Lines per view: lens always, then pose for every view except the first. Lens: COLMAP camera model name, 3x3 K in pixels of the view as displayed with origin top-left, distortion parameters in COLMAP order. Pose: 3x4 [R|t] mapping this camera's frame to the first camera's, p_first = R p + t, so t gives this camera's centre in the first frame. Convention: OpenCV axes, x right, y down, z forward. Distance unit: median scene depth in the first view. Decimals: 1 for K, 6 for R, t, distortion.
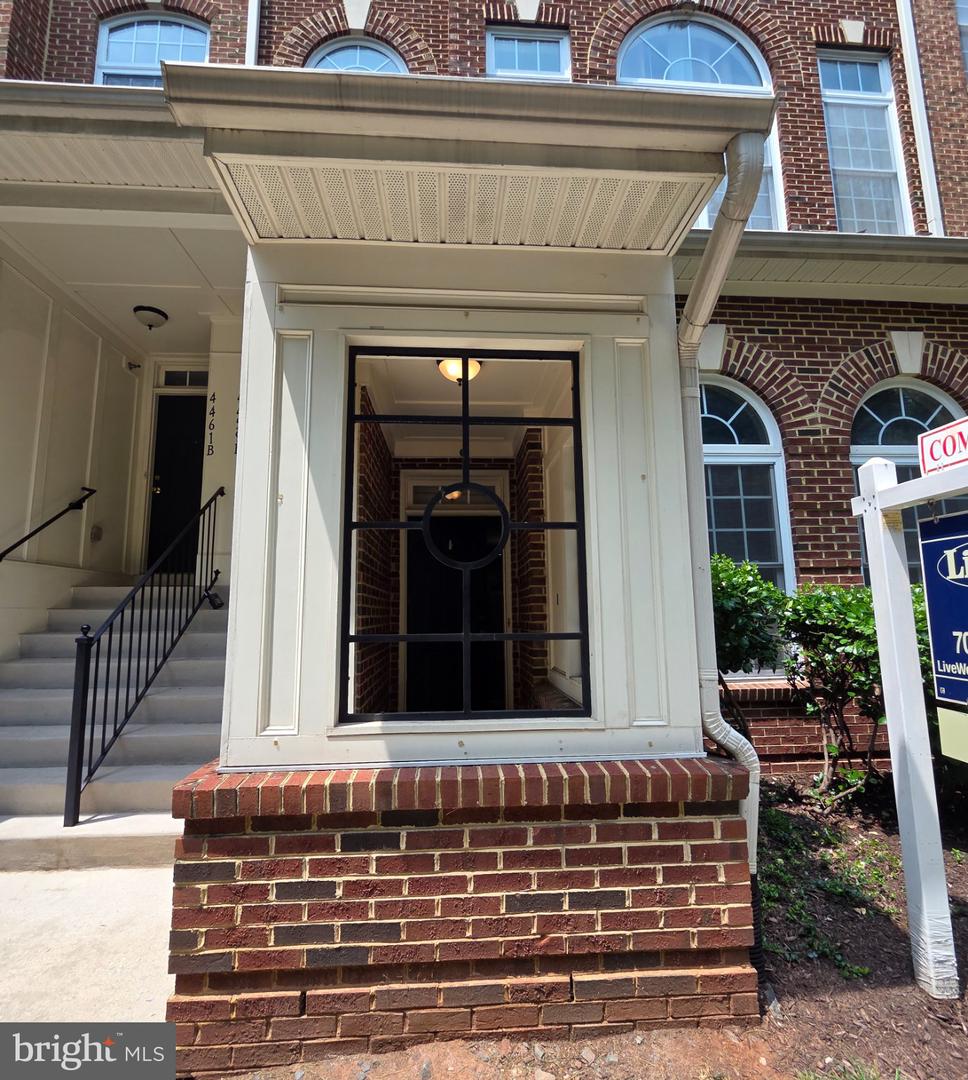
lens RADIAL K [[535.0, 0, 478.3], [0, 535.0, 535.7], [0, 0, 1]] dist [-0.004672, -0.000547]
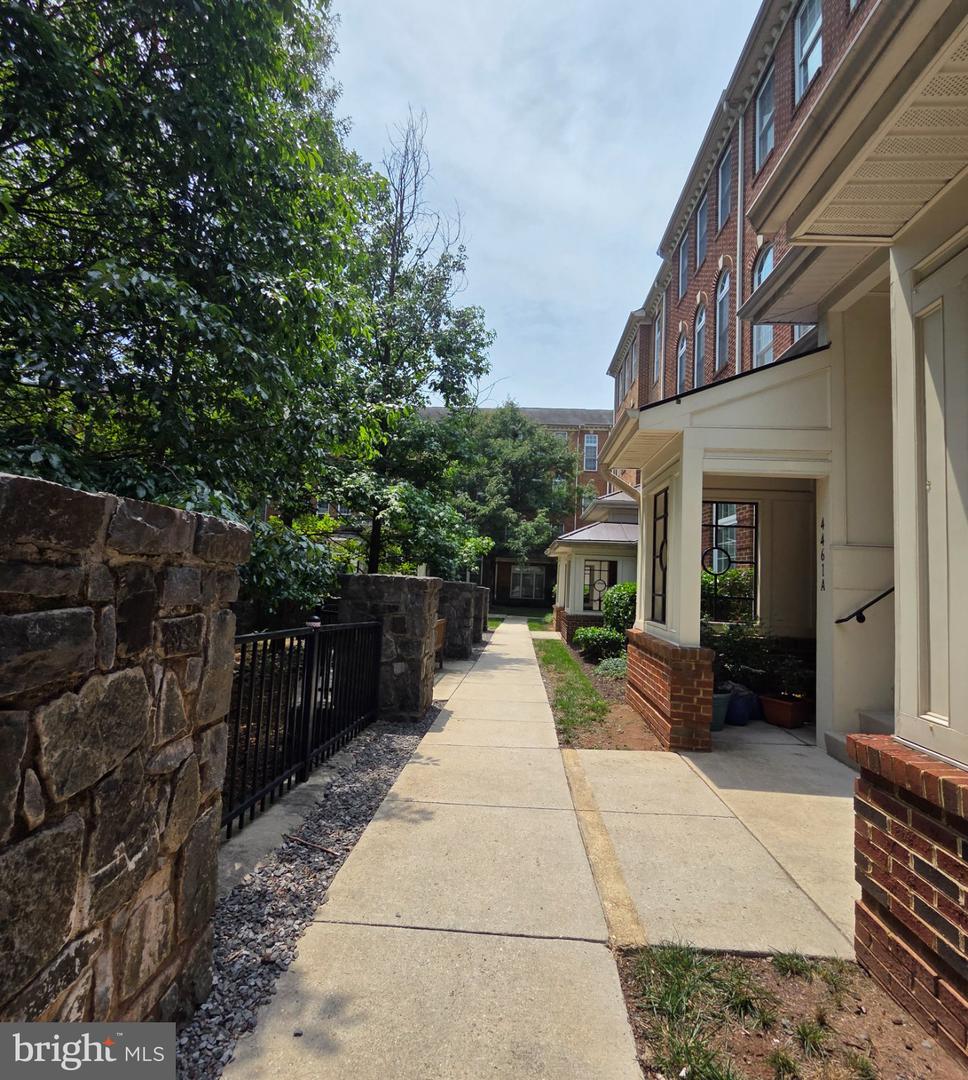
lens RADIAL K [[535.0, 0, 478.3], [0, 535.0, 535.7], [0, 0, 1]] dist [-0.004672, -0.000547]
pose [[-0.138731, -0.078952, -0.987178, 0.839322], [0.091926, 0.991487, -0.092215, 0.044359], [0.986054, -0.103540, -0.130292, 0.358124]]
